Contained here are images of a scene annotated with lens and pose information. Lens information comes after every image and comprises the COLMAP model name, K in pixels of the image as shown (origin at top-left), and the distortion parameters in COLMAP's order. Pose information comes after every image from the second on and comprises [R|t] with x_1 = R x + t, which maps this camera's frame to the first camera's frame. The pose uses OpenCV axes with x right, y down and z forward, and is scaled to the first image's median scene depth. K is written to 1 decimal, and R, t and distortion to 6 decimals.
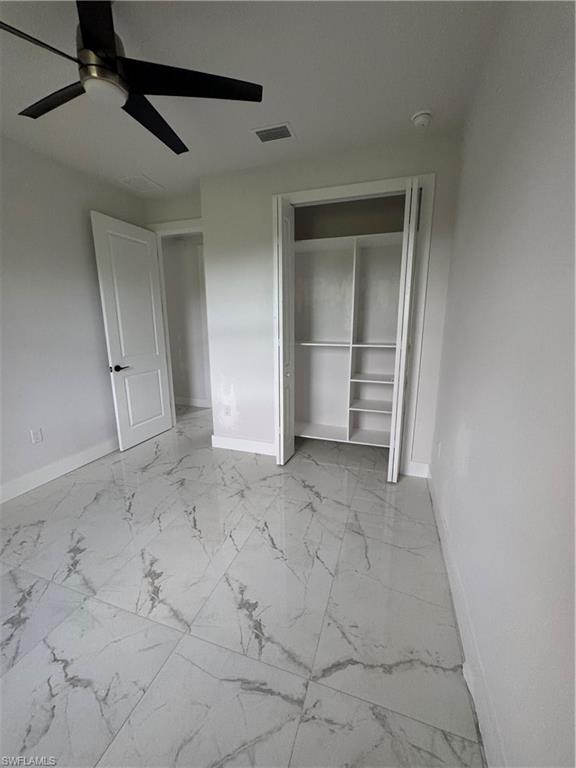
lens RADIAL K [[306.4, 0, 288.0], [0, 306.4, 384.0], [0, 0, 1]] dist [-0.000711, -0.000245]
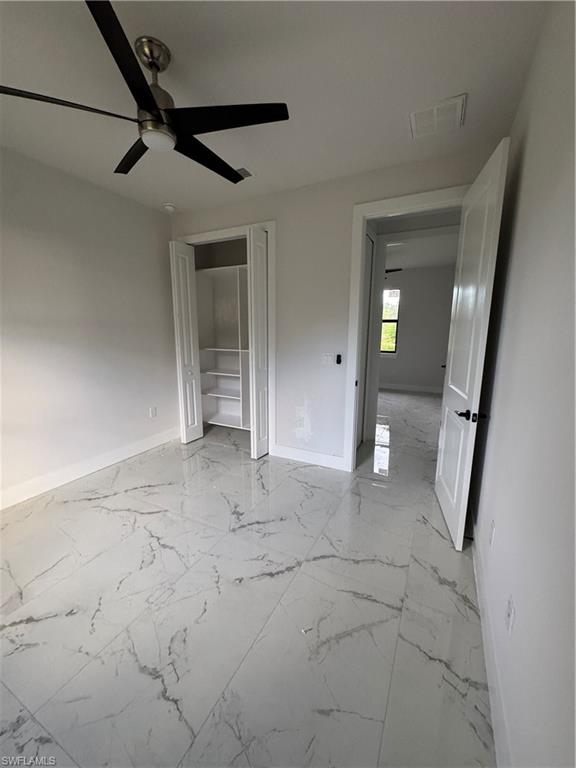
lens RADIAL K [[306.4, 0, 288.0], [0, 306.4, 384.0], [0, 0, 1]] dist [-0.000711, -0.000245]
pose [[0.979362, 0.041703, -0.197764, 0.609174], [-0.048699, 0.998343, -0.030641, 0.037346], [0.196159, 0.039639, 0.979771, -0.177887]]
